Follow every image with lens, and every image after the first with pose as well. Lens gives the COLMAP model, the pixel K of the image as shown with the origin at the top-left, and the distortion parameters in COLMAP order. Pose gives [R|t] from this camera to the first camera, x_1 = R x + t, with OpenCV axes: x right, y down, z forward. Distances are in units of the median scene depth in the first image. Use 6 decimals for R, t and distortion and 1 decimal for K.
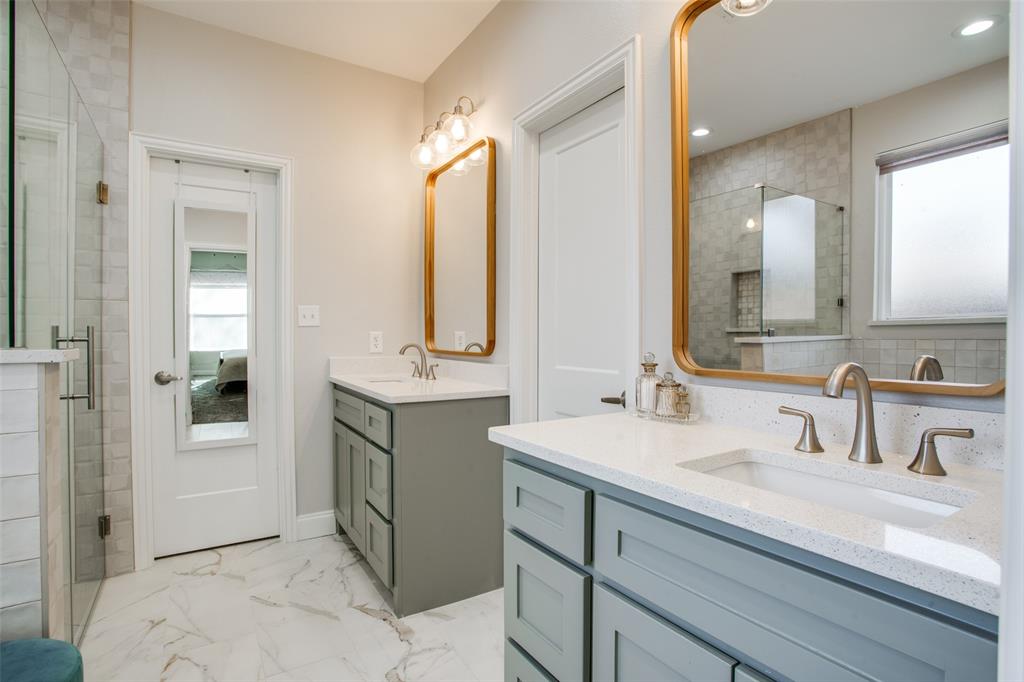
lens RADIAL K [[507.8, 0, 507.3], [0, 507.8, 335.4], [0, 0, 1]] dist [-0.062830, 0.025503]
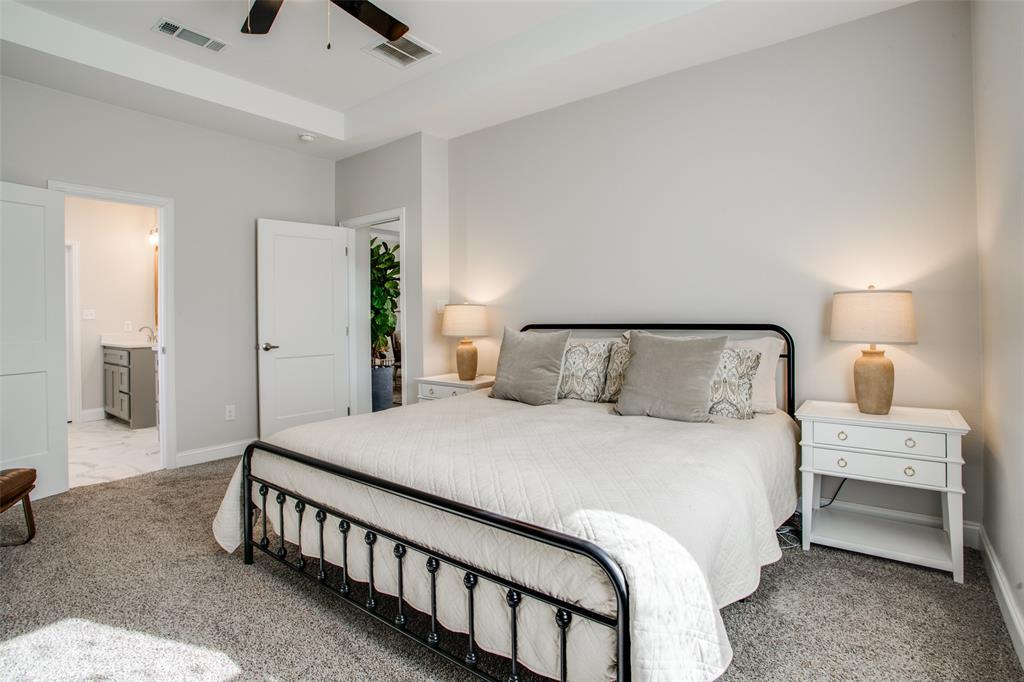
lens RADIAL K [[501.9, 0, 510.7], [0, 501.9, 312.0], [0, 0, 1]] dist [-0.051892, 0.027608]
pose [[0.935014, -0.006544, 0.354550, 0.601856], [0.009952, 0.999920, -0.007789, -0.017320], [-0.354471, 0.010811, 0.935005, -1.755493]]
